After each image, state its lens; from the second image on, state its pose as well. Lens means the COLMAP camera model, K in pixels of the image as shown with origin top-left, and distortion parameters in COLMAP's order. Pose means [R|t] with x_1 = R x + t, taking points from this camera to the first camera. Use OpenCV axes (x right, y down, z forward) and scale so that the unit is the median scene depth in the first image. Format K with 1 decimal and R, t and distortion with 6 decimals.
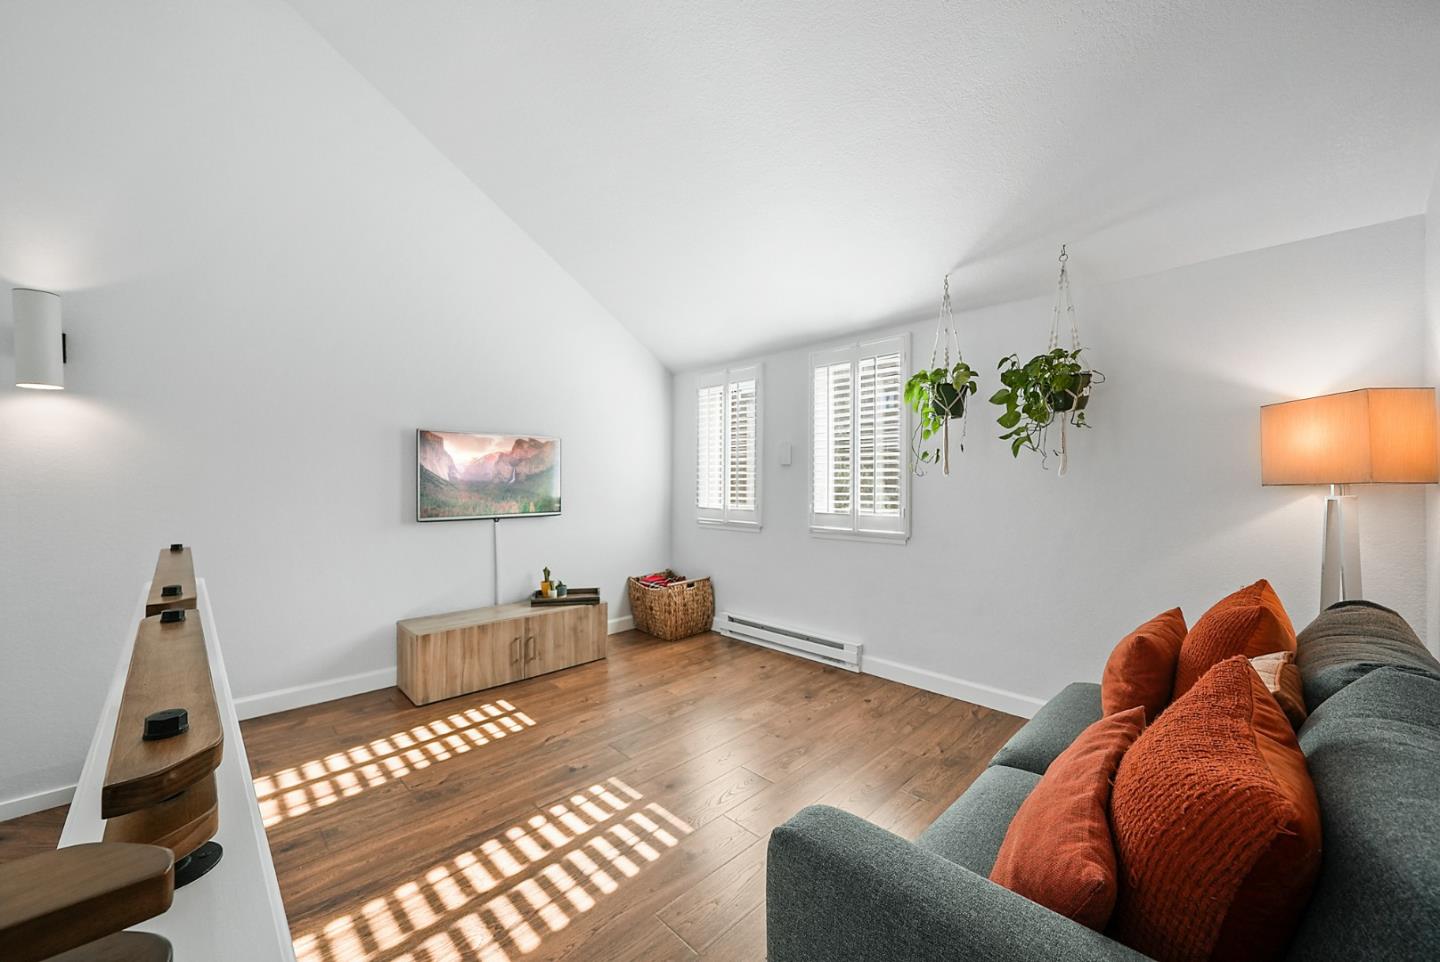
lens RADIAL K [[576.6, 0, 715.3], [0, 576.6, 486.2], [0, 0, 1]] dist [-0.002155, -0.000342]
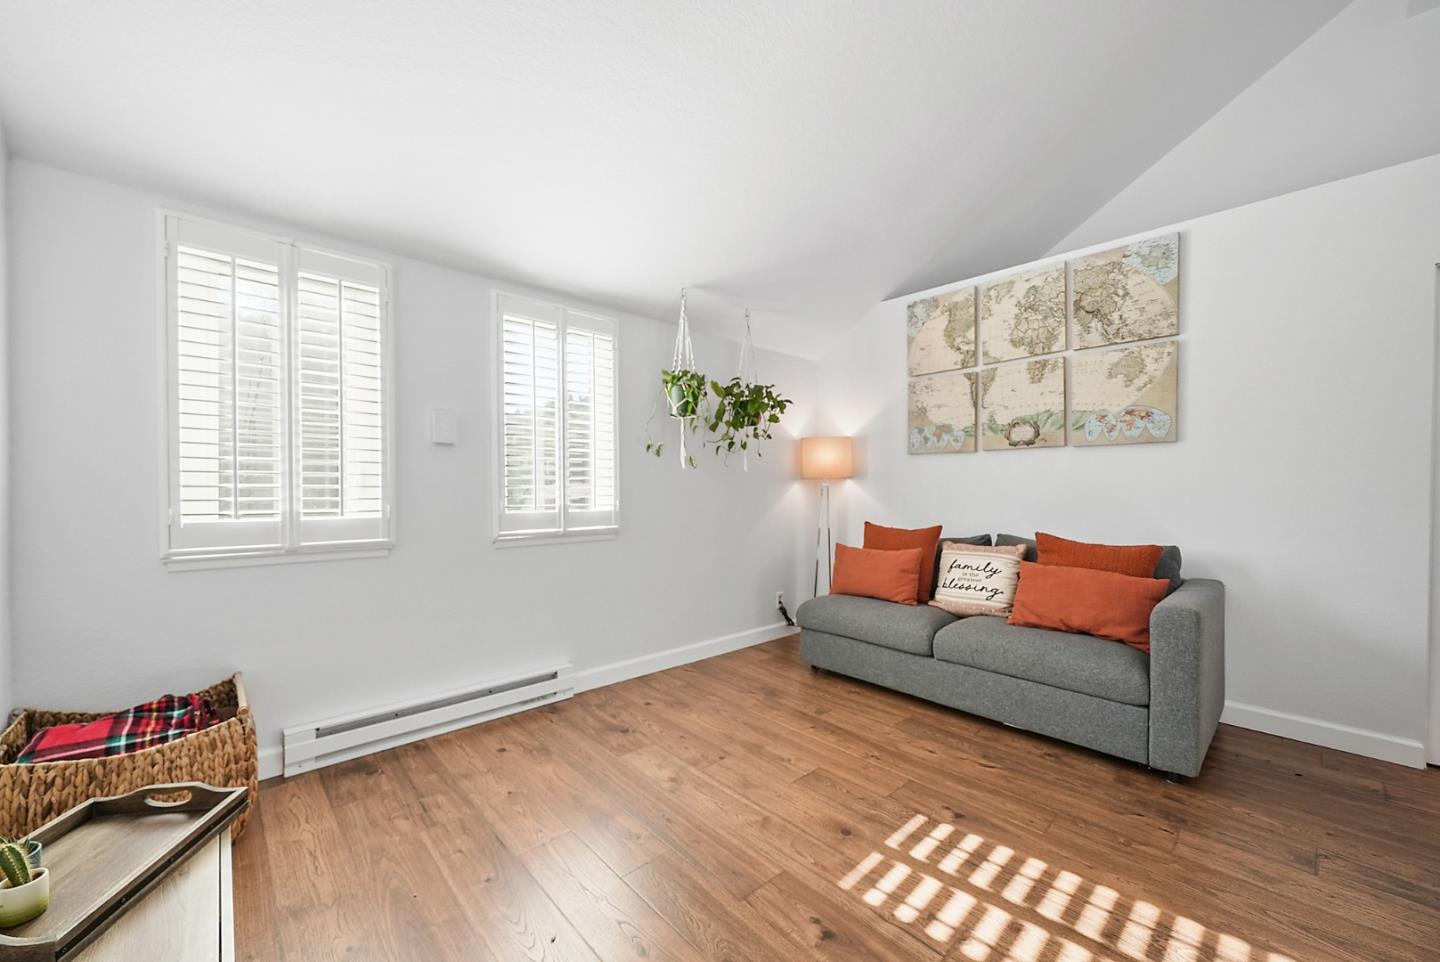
lens RADIAL K [[576.6, 0, 715.3], [0, 576.6, 486.2], [0, 0, 1]] dist [-0.002155, -0.000342]
pose [[-0.009351, 0.001499, 0.999955, -0.877113], [0.010681, 0.999942, -0.001399, 0.026022], [-0.999899, 0.010668, -0.009366, 1.160422]]
